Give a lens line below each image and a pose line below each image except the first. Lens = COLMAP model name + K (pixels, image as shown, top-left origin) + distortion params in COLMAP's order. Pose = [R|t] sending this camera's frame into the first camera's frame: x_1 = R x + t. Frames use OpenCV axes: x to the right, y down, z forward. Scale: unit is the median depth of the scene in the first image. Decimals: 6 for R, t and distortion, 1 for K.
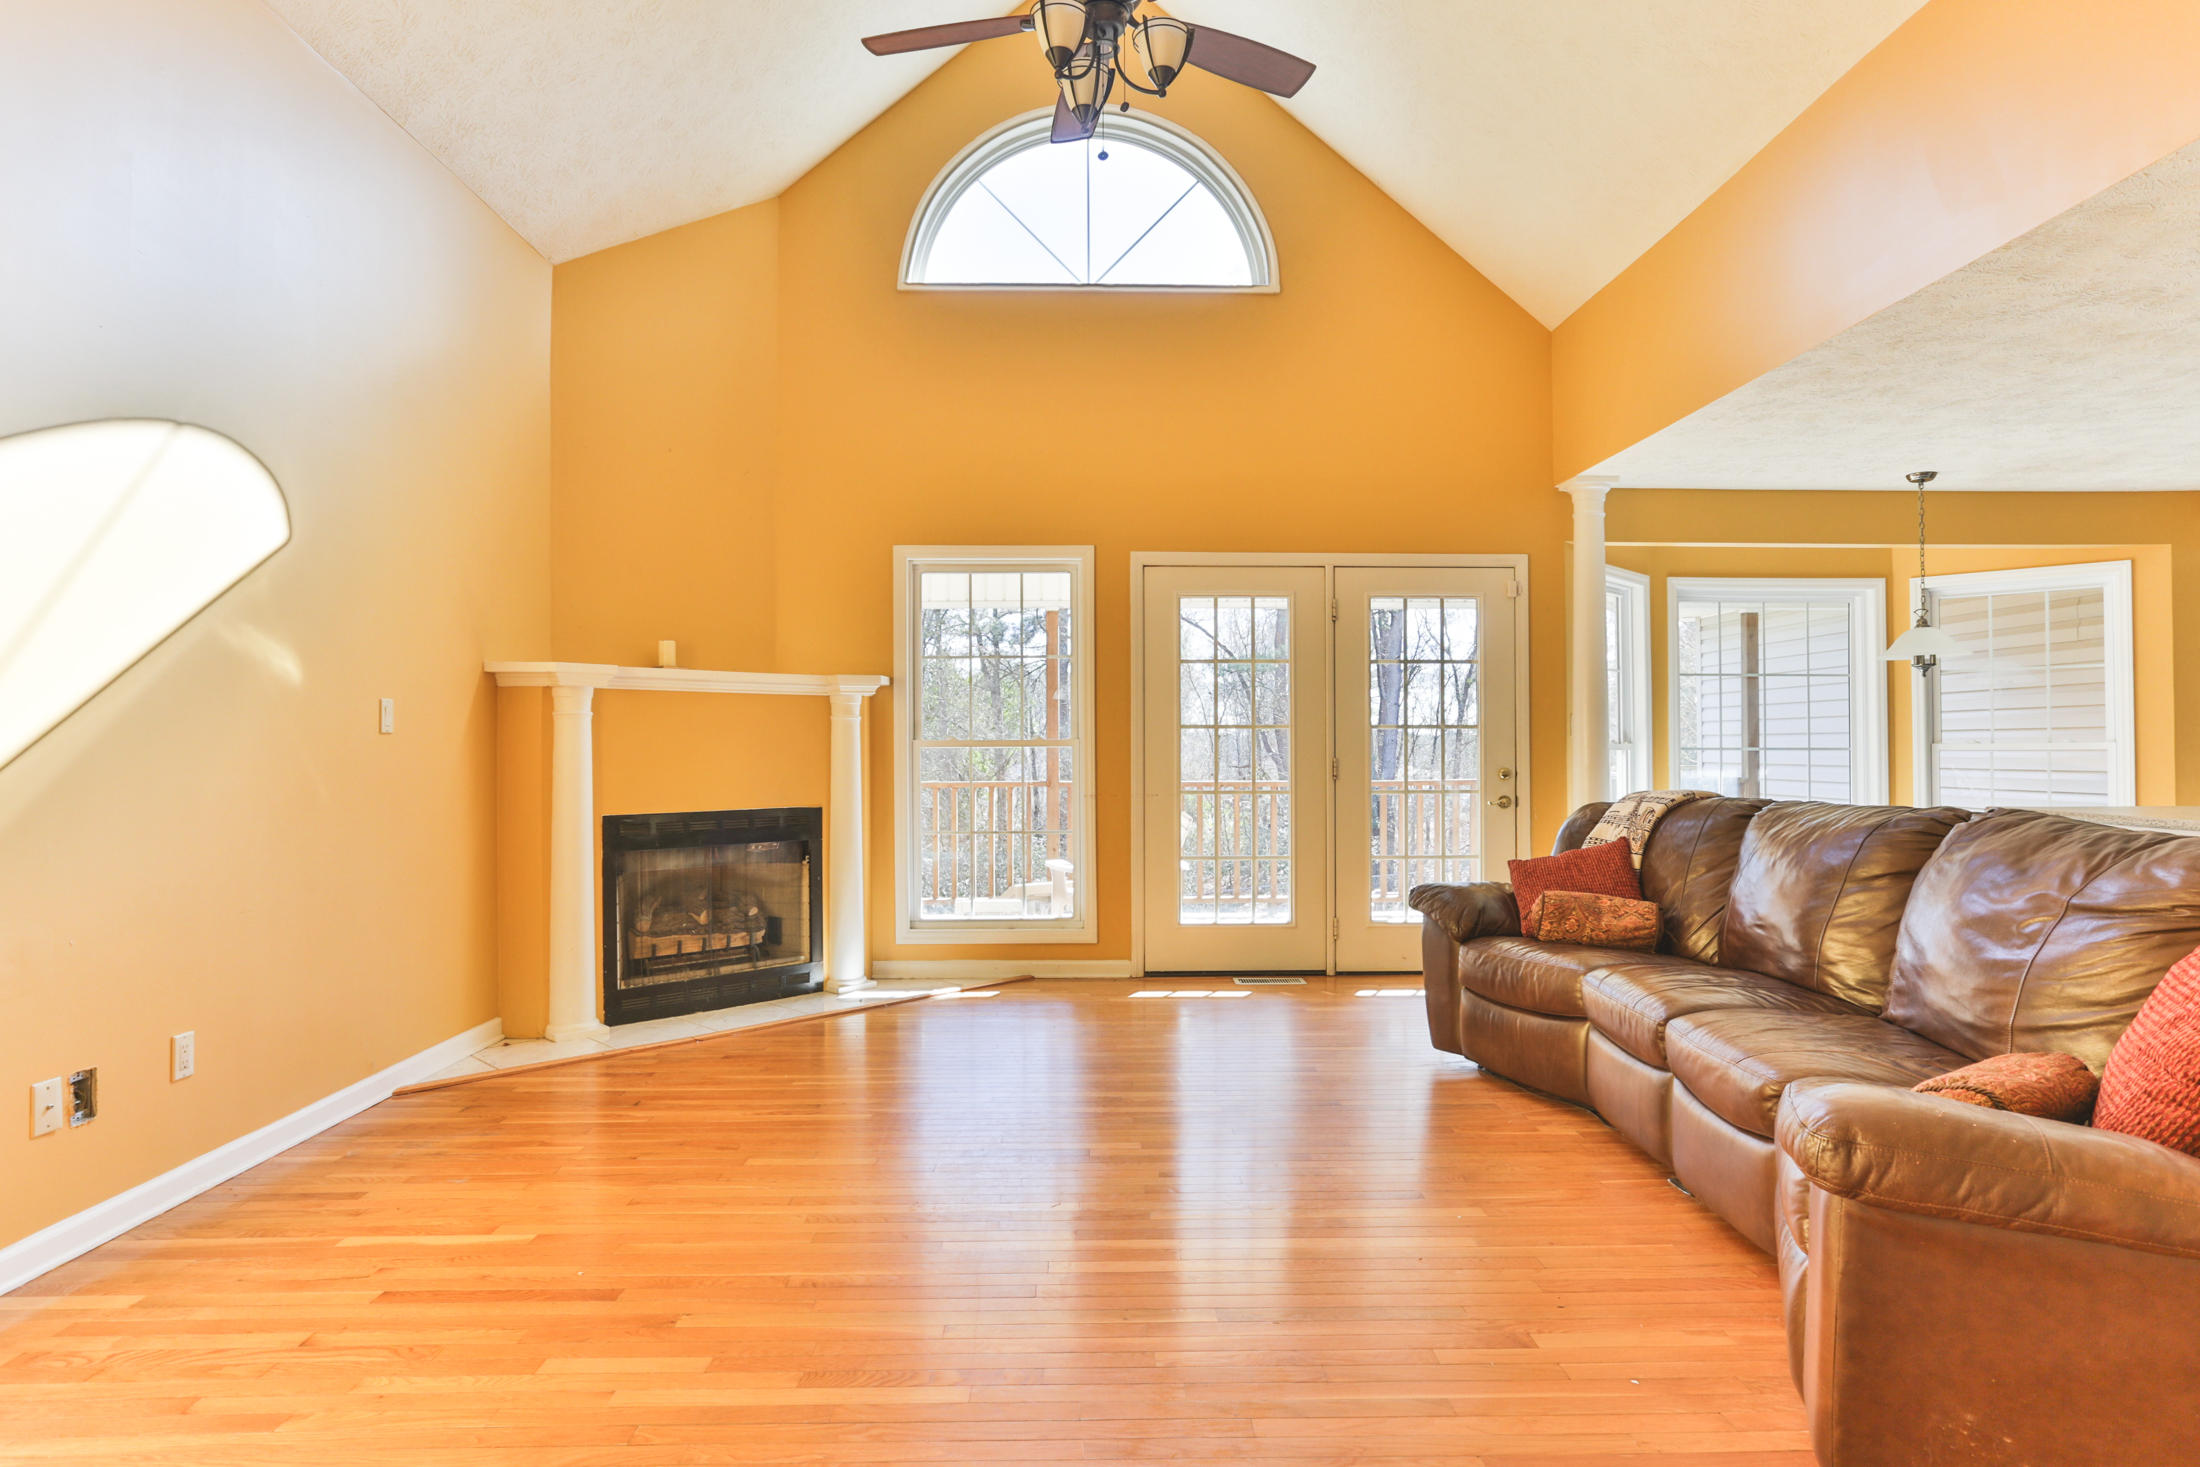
lens RADIAL K [[1194.9, 0, 1115.2], [0, 1194.9, 732.6], [0, 0, 1]] dist [-0.026335, 0.004050]
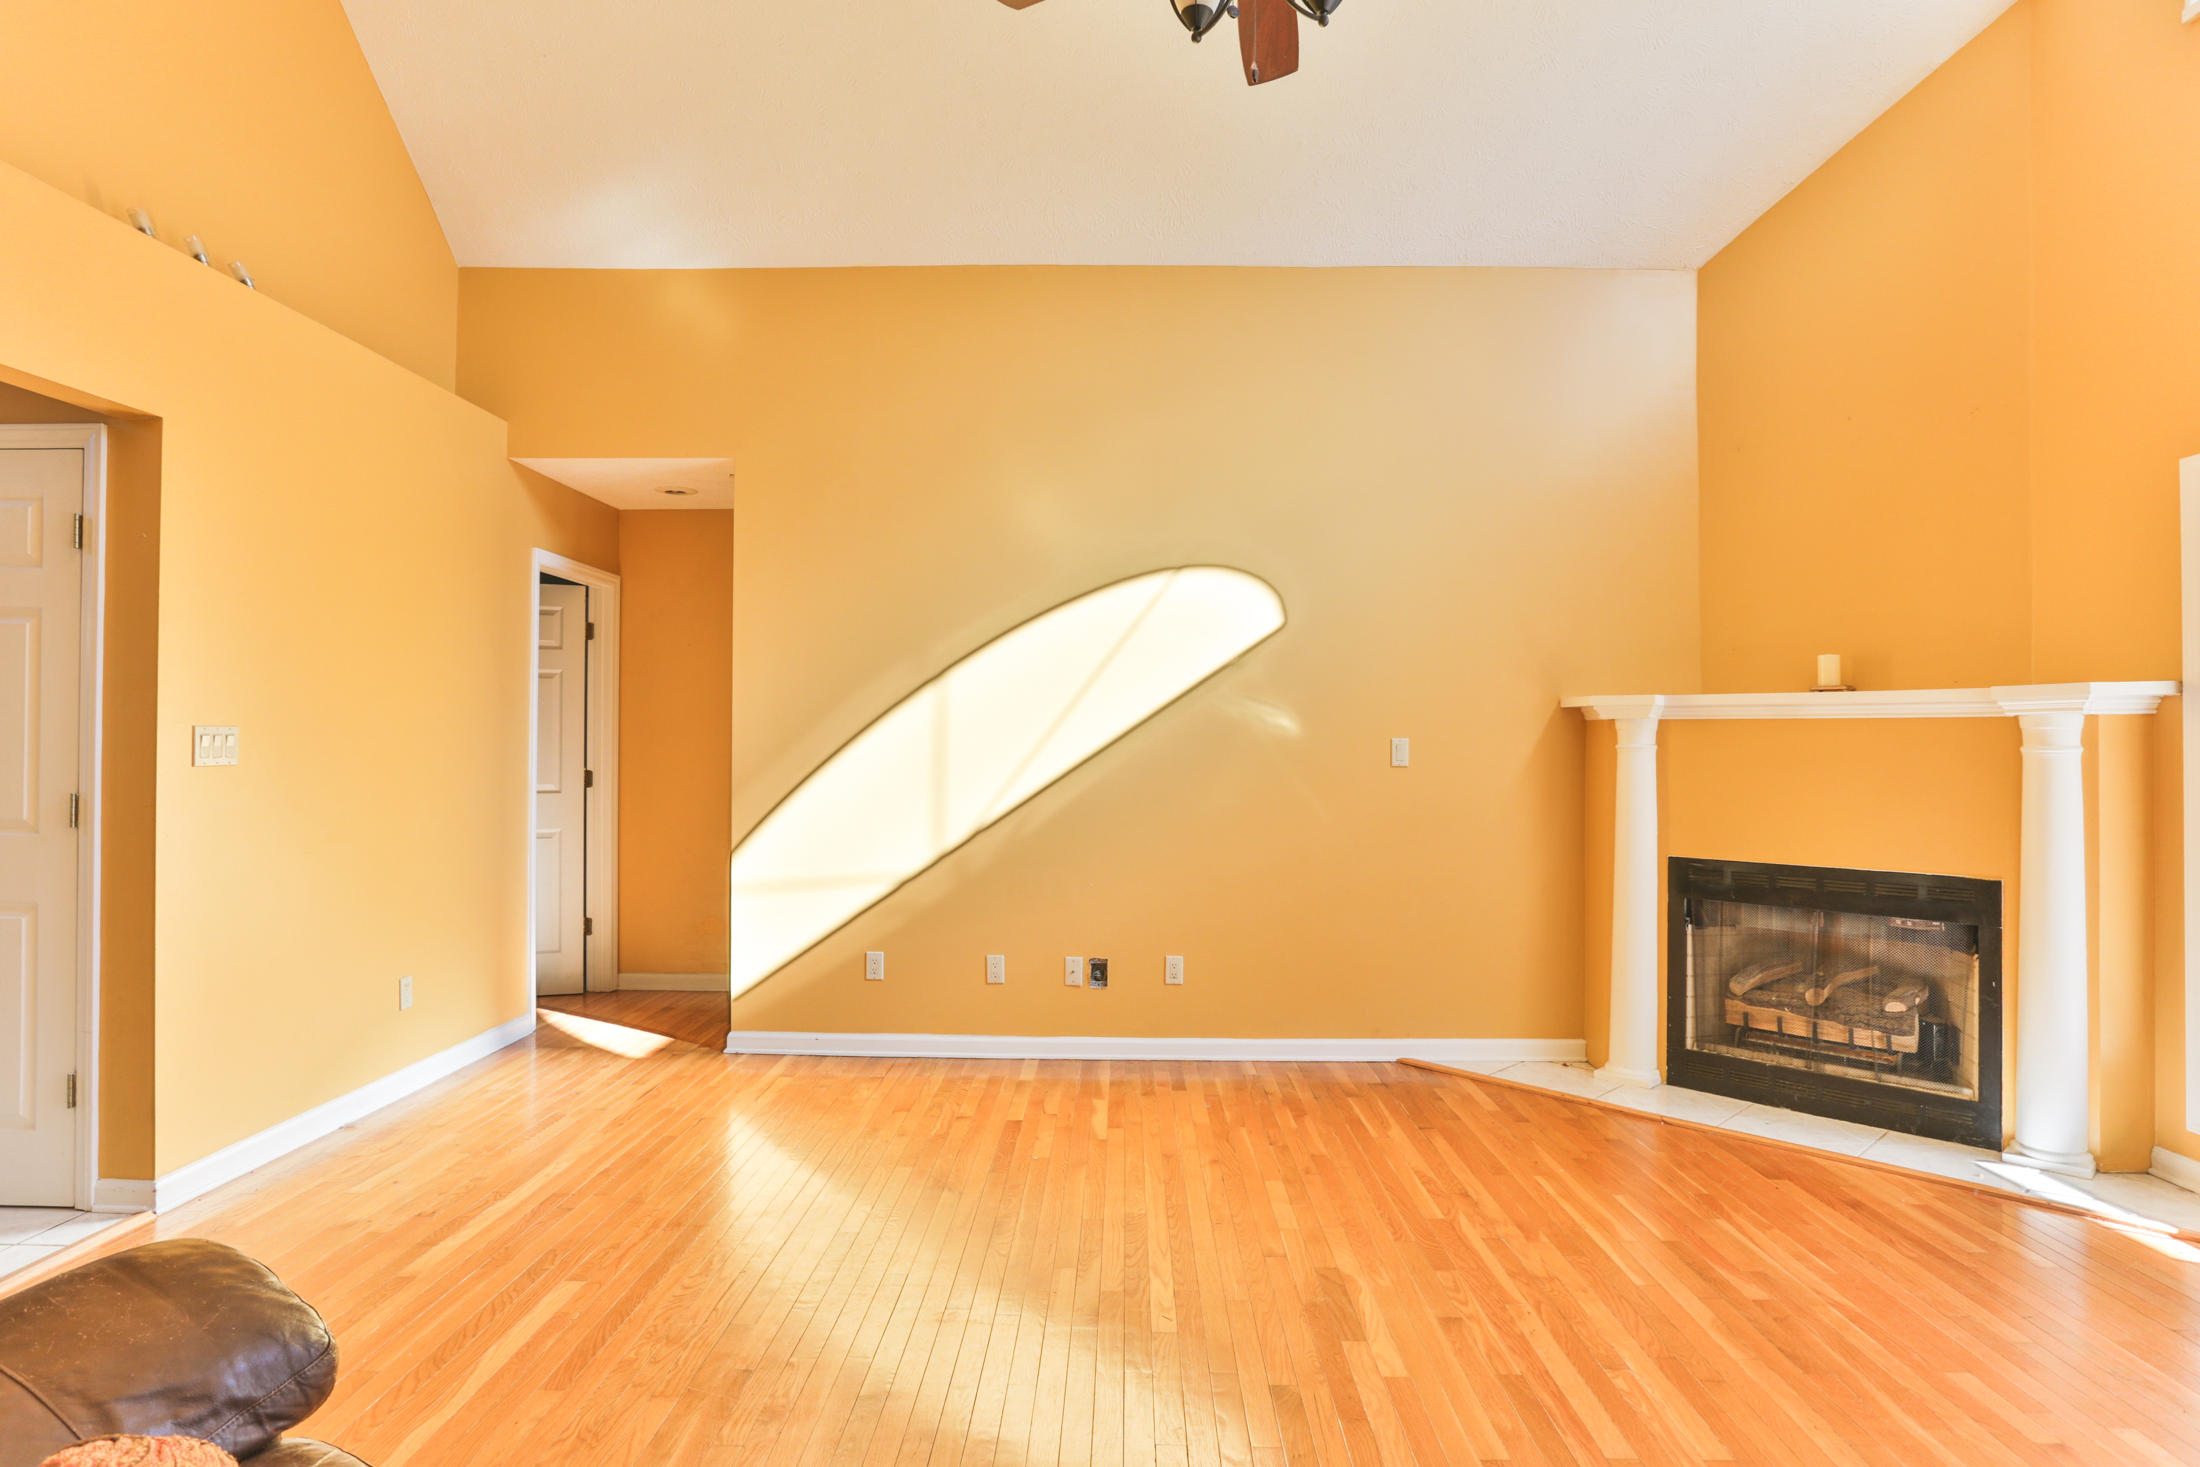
lens RADIAL K [[1194.9, 0, 1117.7], [0, 1194.9, 735.2], [0, 0, 1]] dist [-0.026335, 0.004050]
pose [[-0.005166, -0.004784, -0.999975, 0.476882], [-0.001026, 0.999988, -0.004779, -0.018865], [0.999986, 0.001002, -0.005171, 0.547969]]
